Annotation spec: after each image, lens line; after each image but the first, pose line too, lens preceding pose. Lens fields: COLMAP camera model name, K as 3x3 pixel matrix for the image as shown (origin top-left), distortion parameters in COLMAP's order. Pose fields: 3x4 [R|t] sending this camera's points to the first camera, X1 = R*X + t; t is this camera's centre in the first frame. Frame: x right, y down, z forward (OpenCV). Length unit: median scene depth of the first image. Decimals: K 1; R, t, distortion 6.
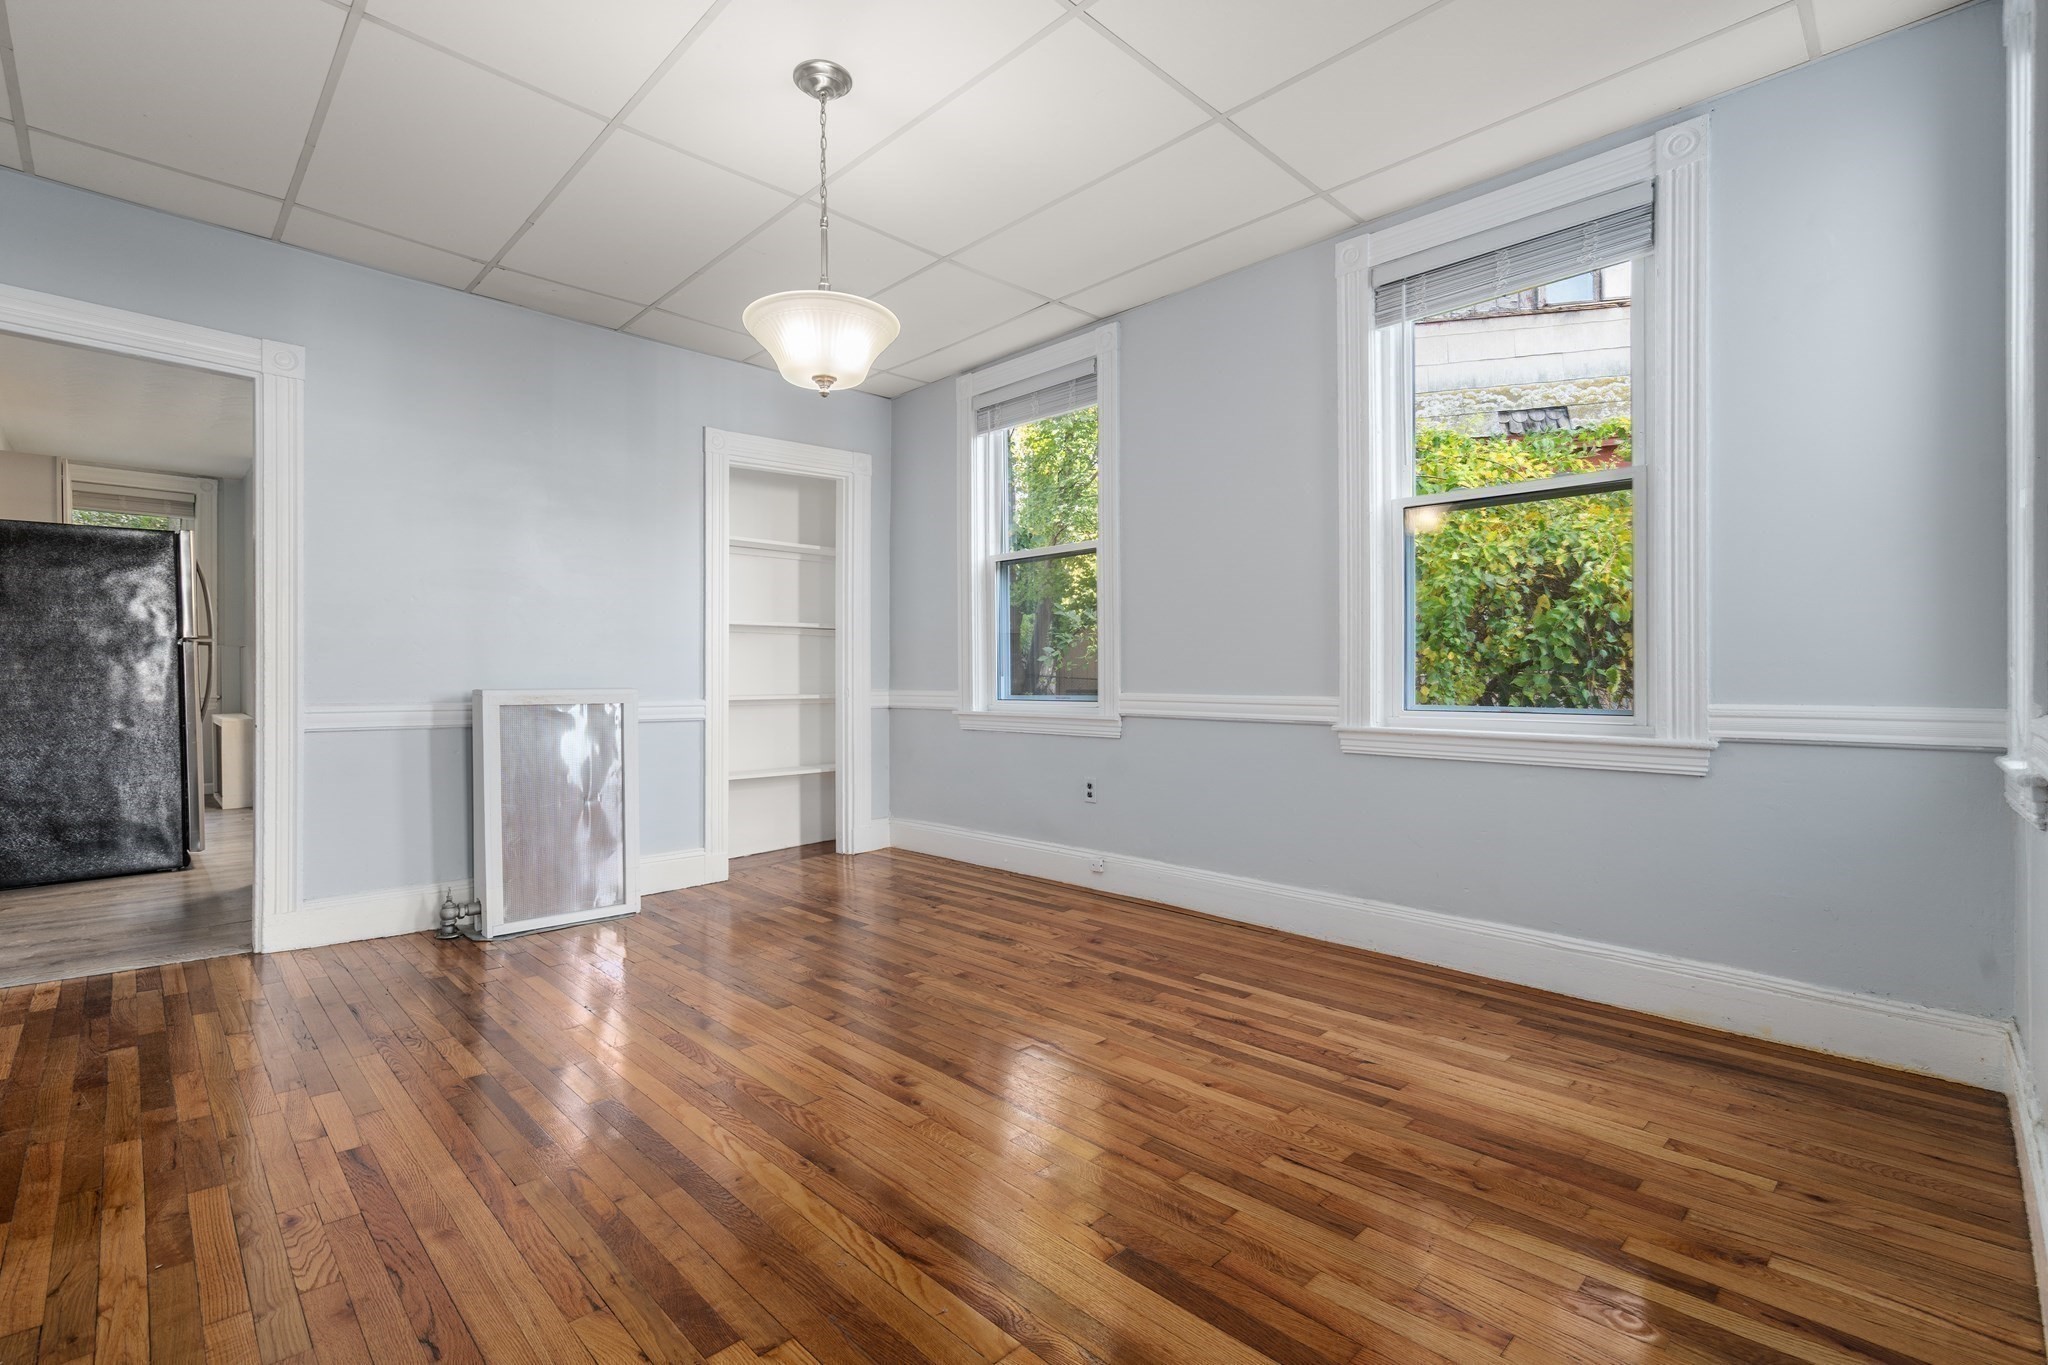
lens RADIAL K [[933.4, 0, 1023.0], [0, 933.4, 683.9], [0, 0, 1]] dist [-0.012276, -0.000602]
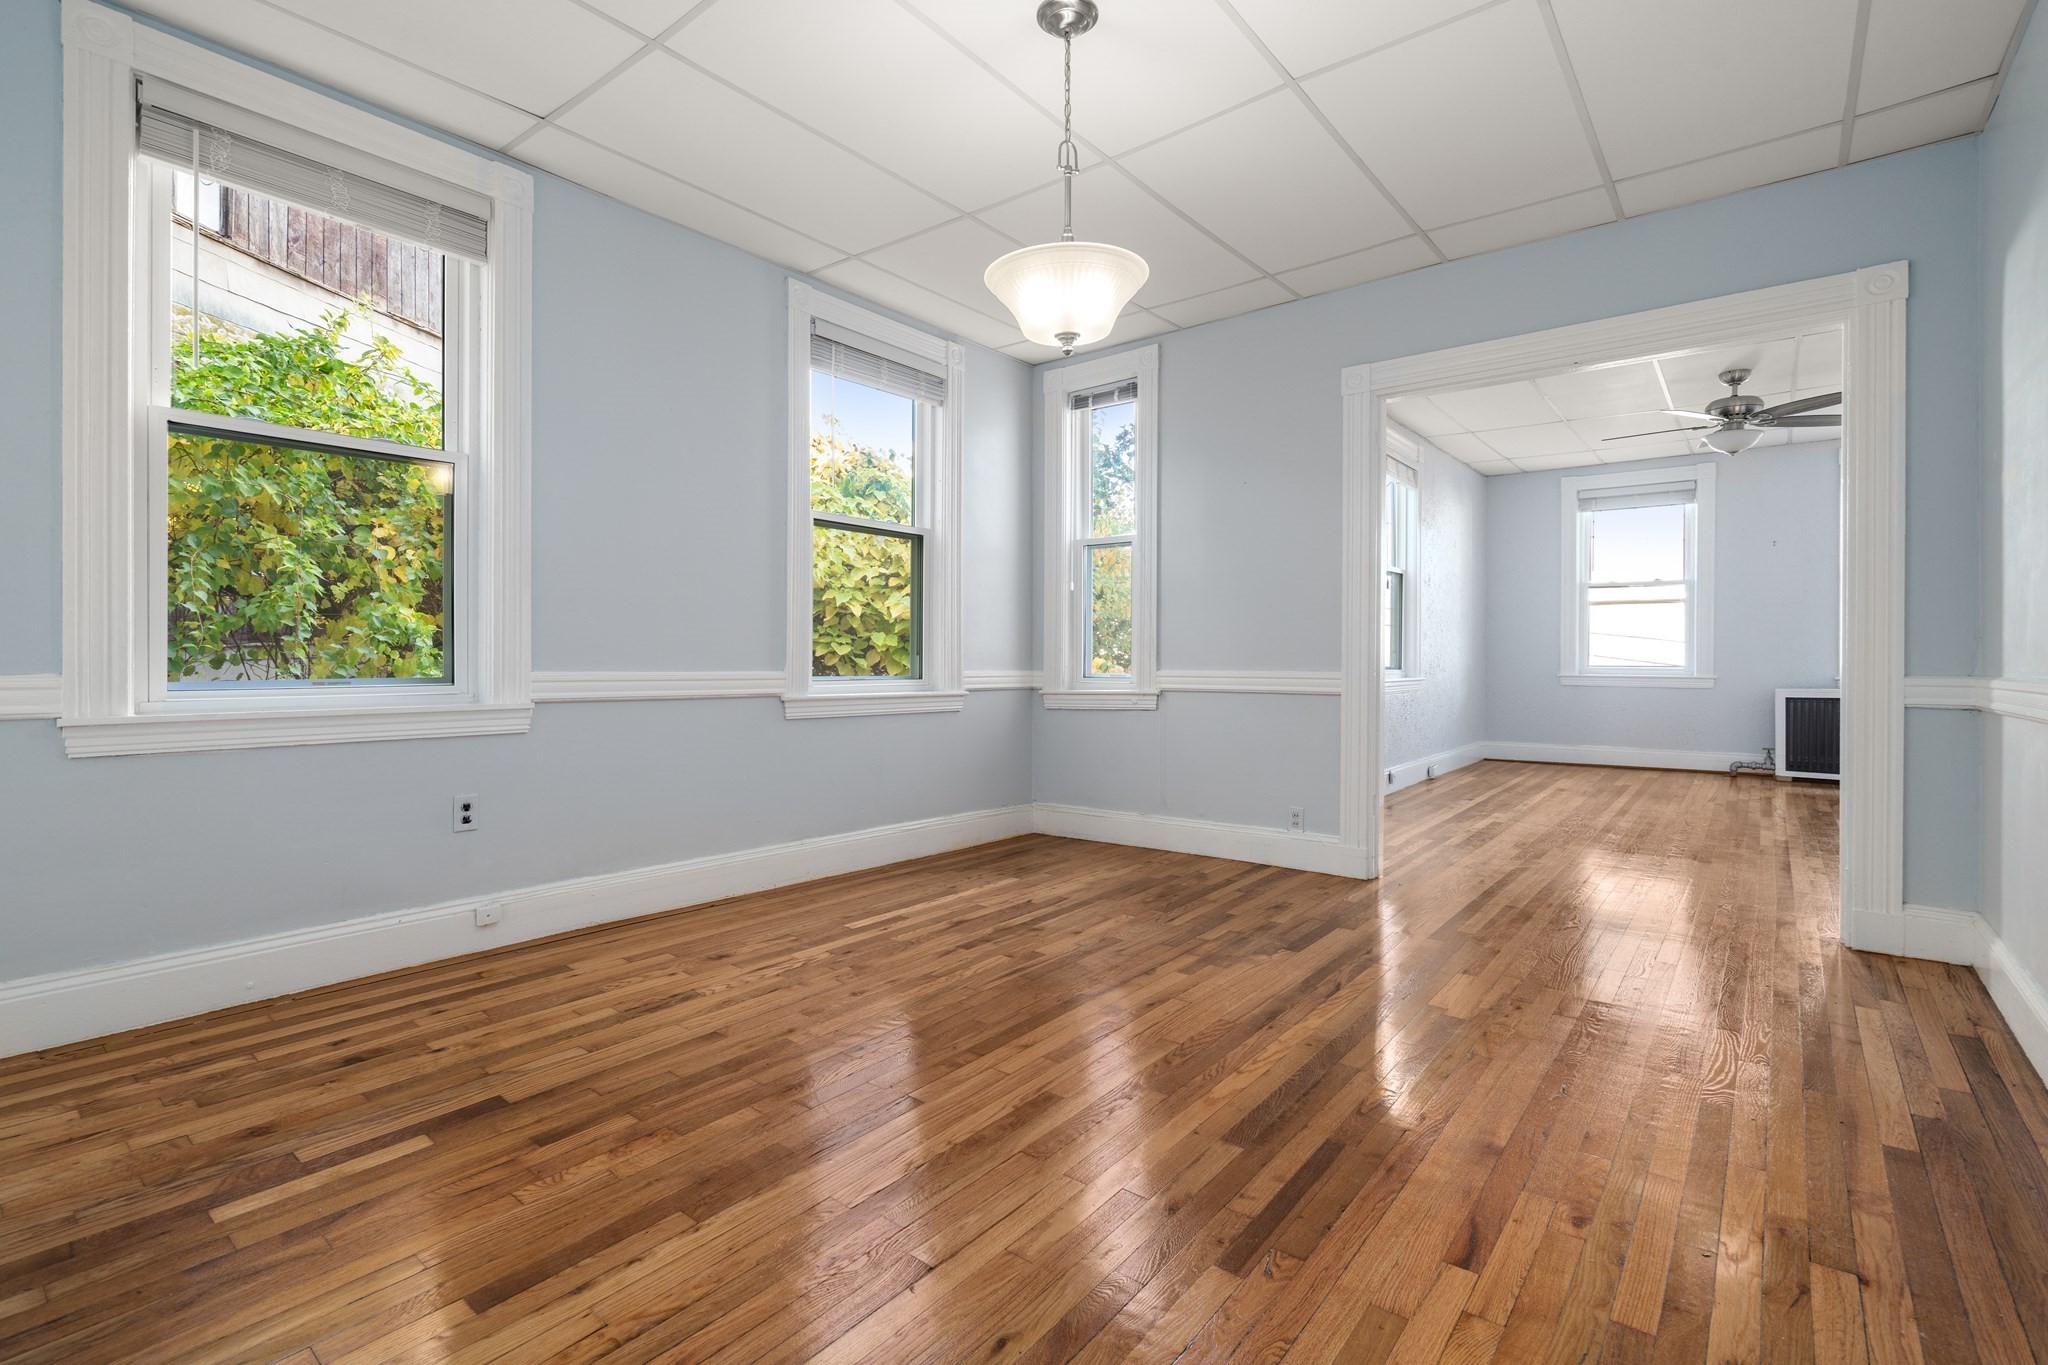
lens RADIAL K [[933.4, 0, 1023.3], [0, 933.4, 670.8], [0, 0, 1]] dist [-0.012276, -0.000602]
pose [[-0.124101, -0.014756, 0.992160, -0.844061], [-0.003279, 0.999890, 0.014461, -0.004705], [-0.992264, -0.001459, -0.124136, 0.853577]]
